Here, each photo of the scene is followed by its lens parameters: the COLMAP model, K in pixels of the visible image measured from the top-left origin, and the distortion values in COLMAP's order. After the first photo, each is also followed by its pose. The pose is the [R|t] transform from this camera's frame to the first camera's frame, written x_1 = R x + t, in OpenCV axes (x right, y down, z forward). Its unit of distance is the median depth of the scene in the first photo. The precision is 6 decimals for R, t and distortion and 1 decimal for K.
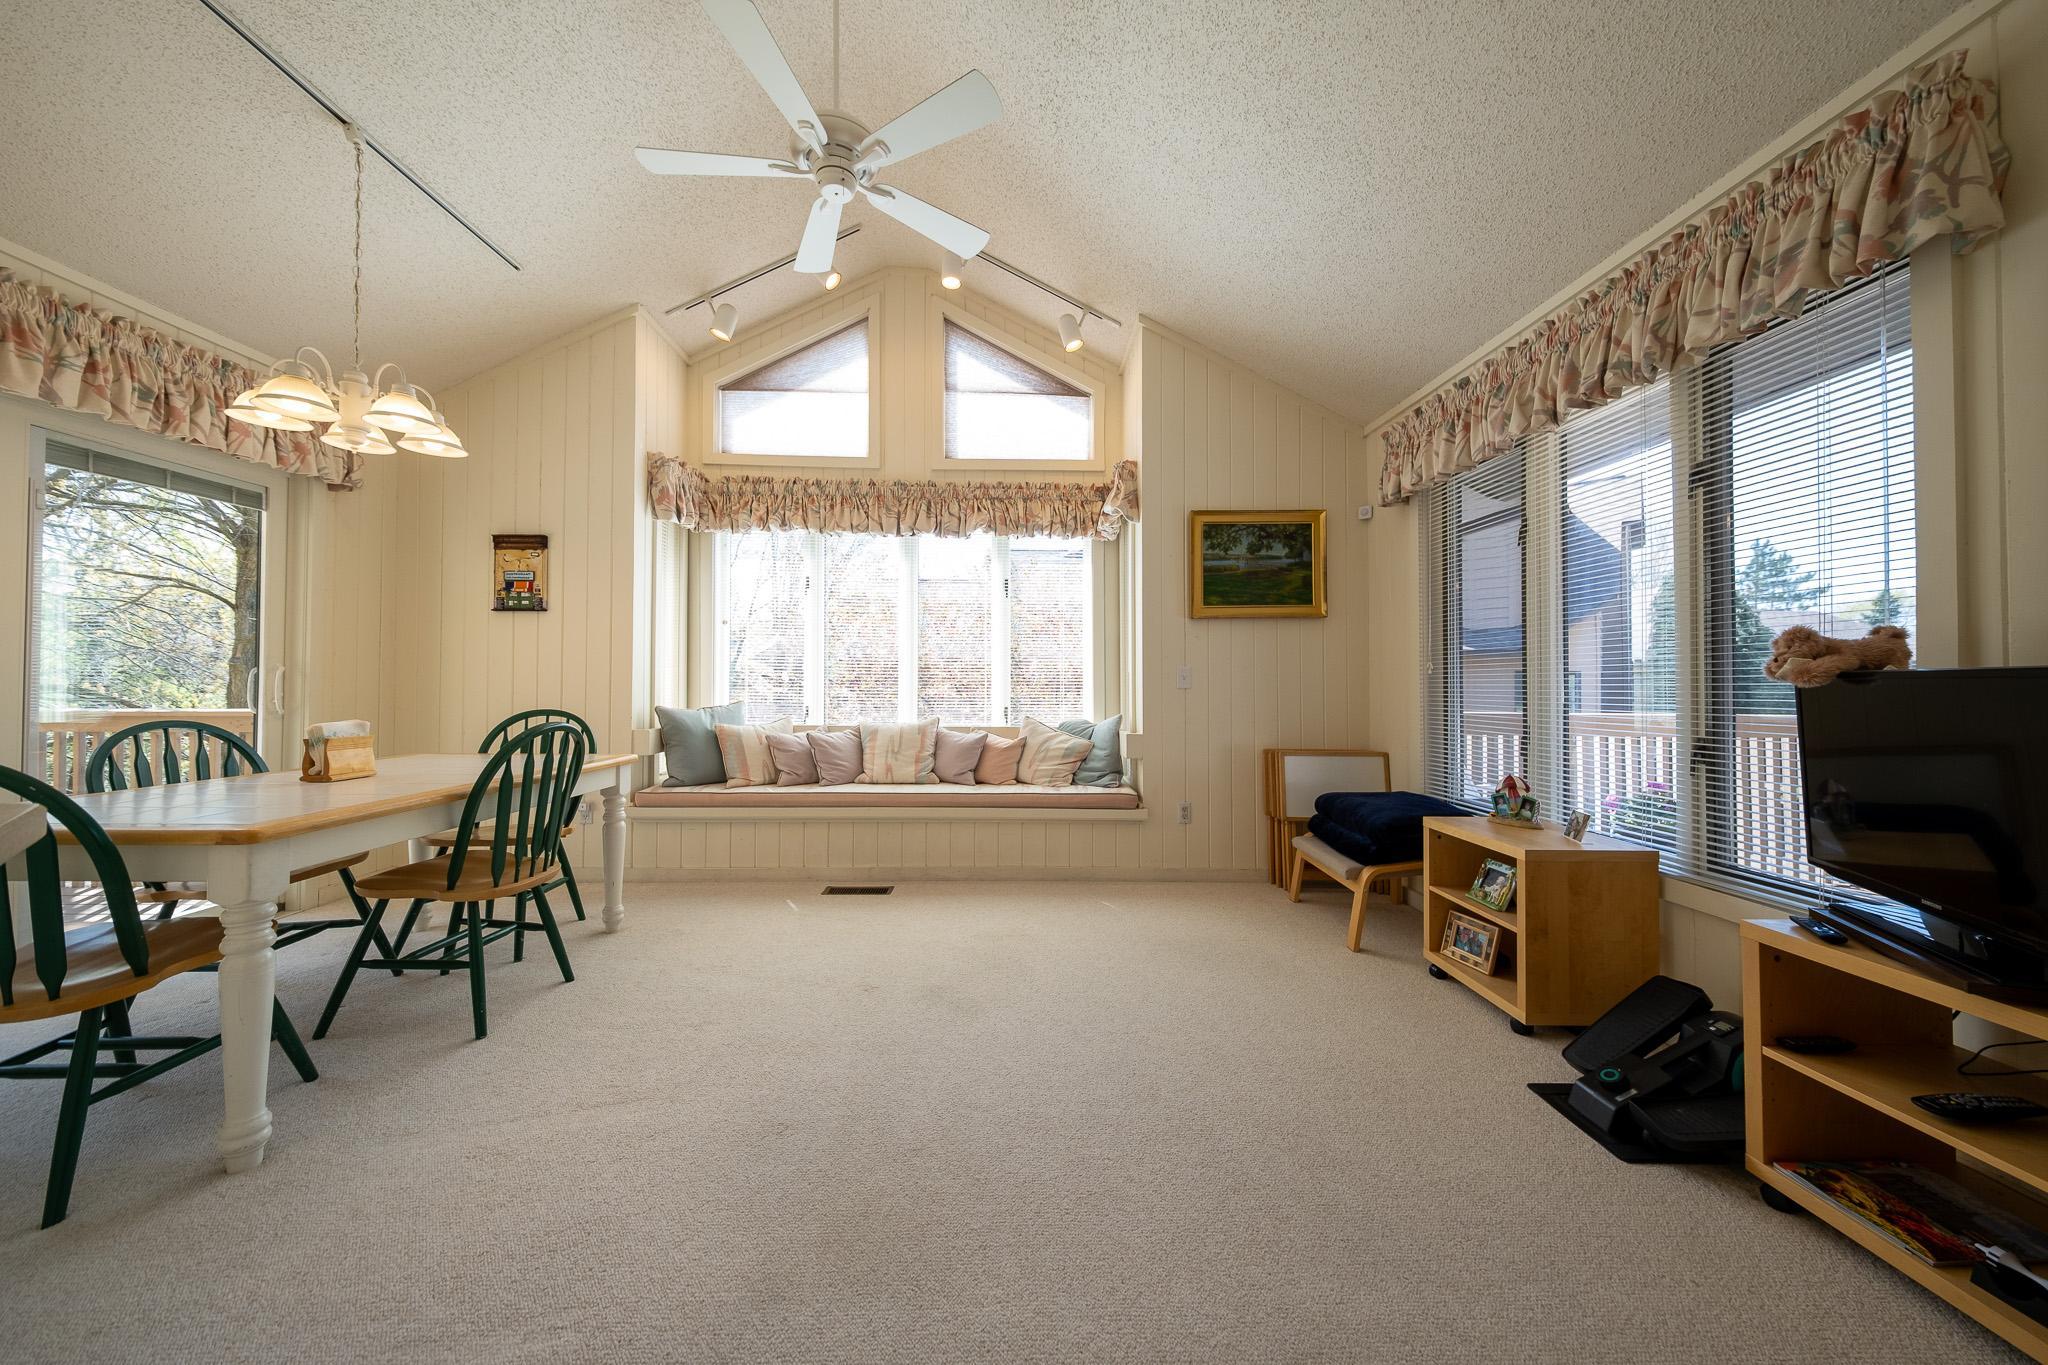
lens RADIAL K [[692.0, 0, 1019.9], [0, 692.0, 675.9], [0, 0, 1]] dist [0.000642, -0.000302]
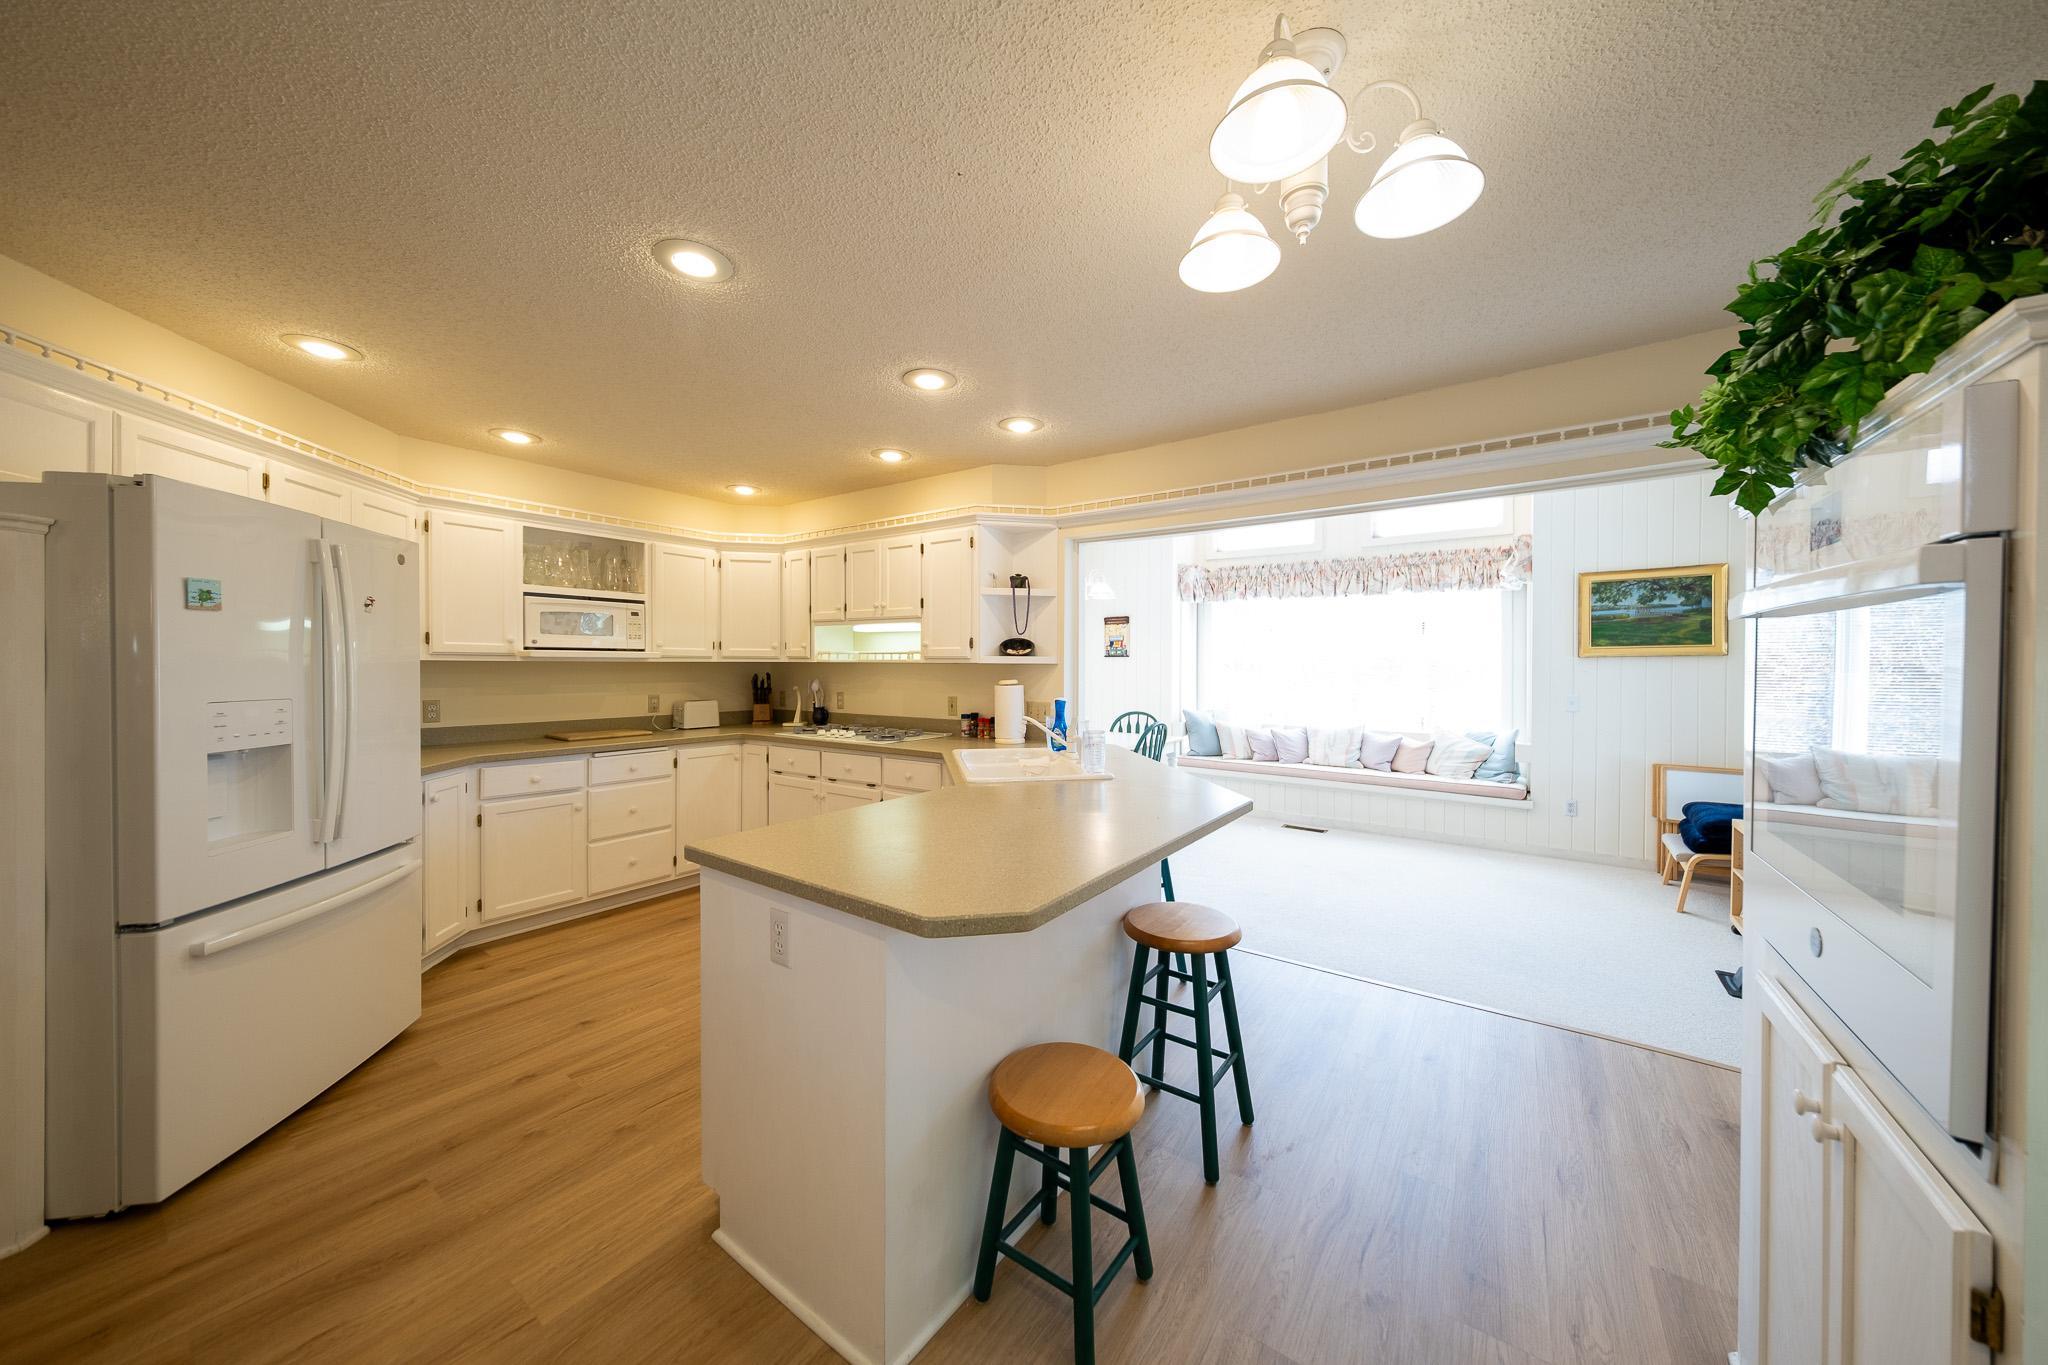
lens RADIAL K [[692.0, 0, 1017.3], [0, 692.0, 672.3], [0, 0, 1]] dist [0.000642, -0.000302]
pose [[0.803684, 0.005990, -0.595026, 0.173821], [0.001703, 0.999922, 0.012367, -0.071926], [0.595054, -0.010952, 0.803611, -0.641592]]
